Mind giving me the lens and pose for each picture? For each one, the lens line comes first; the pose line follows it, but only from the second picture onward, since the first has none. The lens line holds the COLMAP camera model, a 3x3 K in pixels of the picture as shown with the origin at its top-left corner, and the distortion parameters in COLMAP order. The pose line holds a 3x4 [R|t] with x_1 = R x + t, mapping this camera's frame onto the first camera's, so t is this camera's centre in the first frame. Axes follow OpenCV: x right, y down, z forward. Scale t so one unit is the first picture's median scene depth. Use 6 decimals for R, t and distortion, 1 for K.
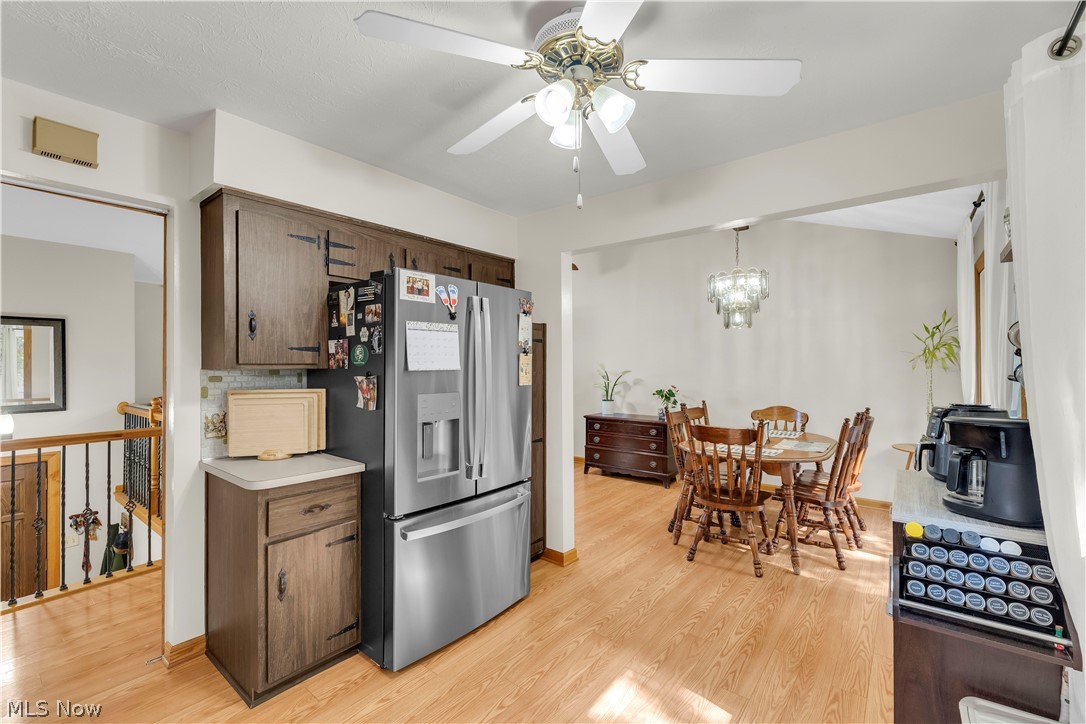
lens RADIAL K [[466.6, 0, 536.3], [0, 466.6, 363.5], [0, 0, 1]] dist [-0.003197, -0.001545]
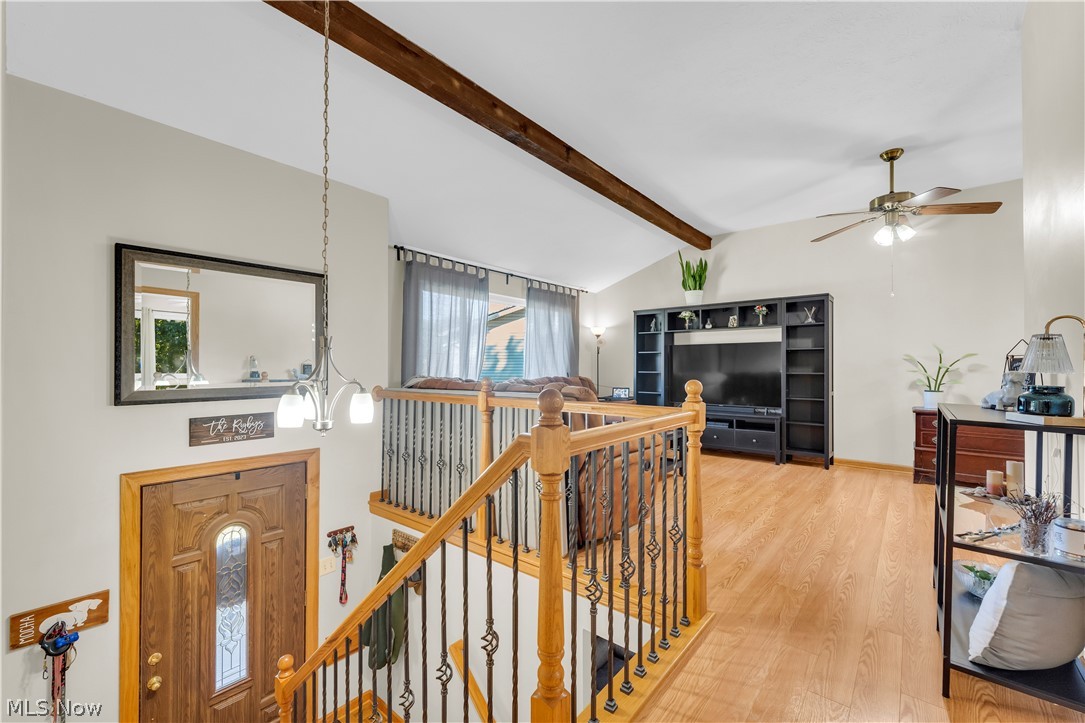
lens RADIAL K [[447.0, 0, 537.1], [0, 447.0, 364.6], [0, 0, 1]] dist [-0.005253, -0.000017]
pose [[0.999678, 0.009865, -0.023363, -0.955838], [-0.009886, 0.999951, -0.000765, 0.076863], [0.023354, 0.000995, 0.999727, 0.425140]]
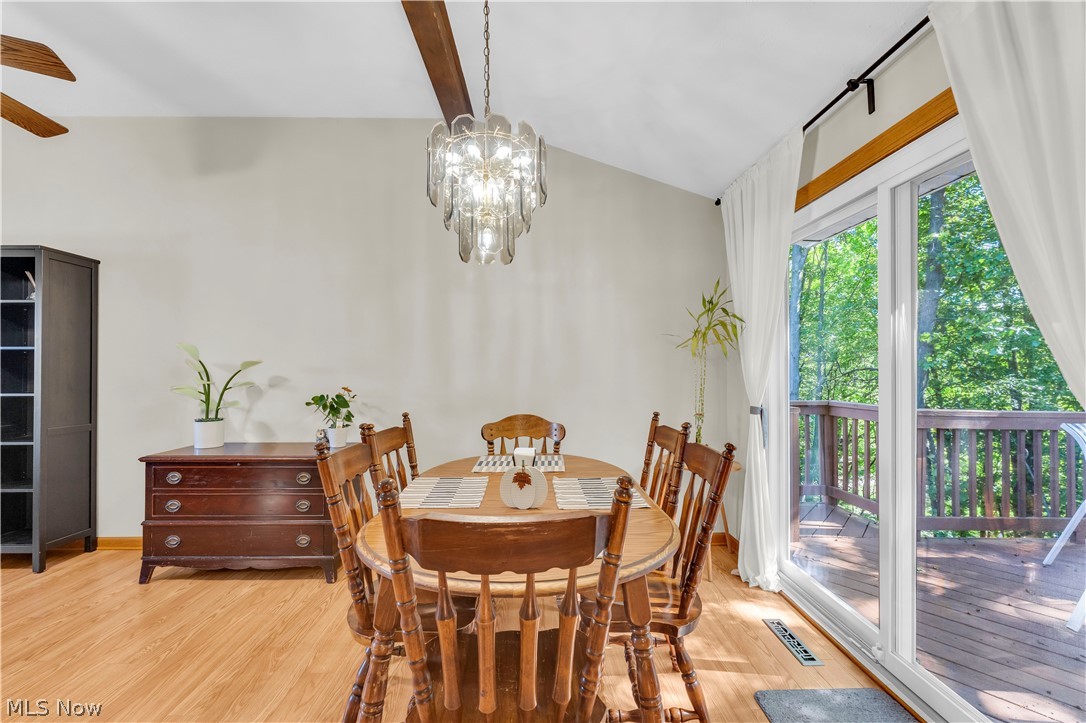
lens RADIAL K [[447.4, 0, 552.7], [0, 447.4, 365.9], [0, 0, 1]] dist [-0.005253, -0.000017]
pose [[0.757129, 0.007736, 0.653219, 0.225932], [-0.005860, 0.999970, -0.005050, 0.039883], [-0.653239, -0.000004, 0.757152, 0.743139]]
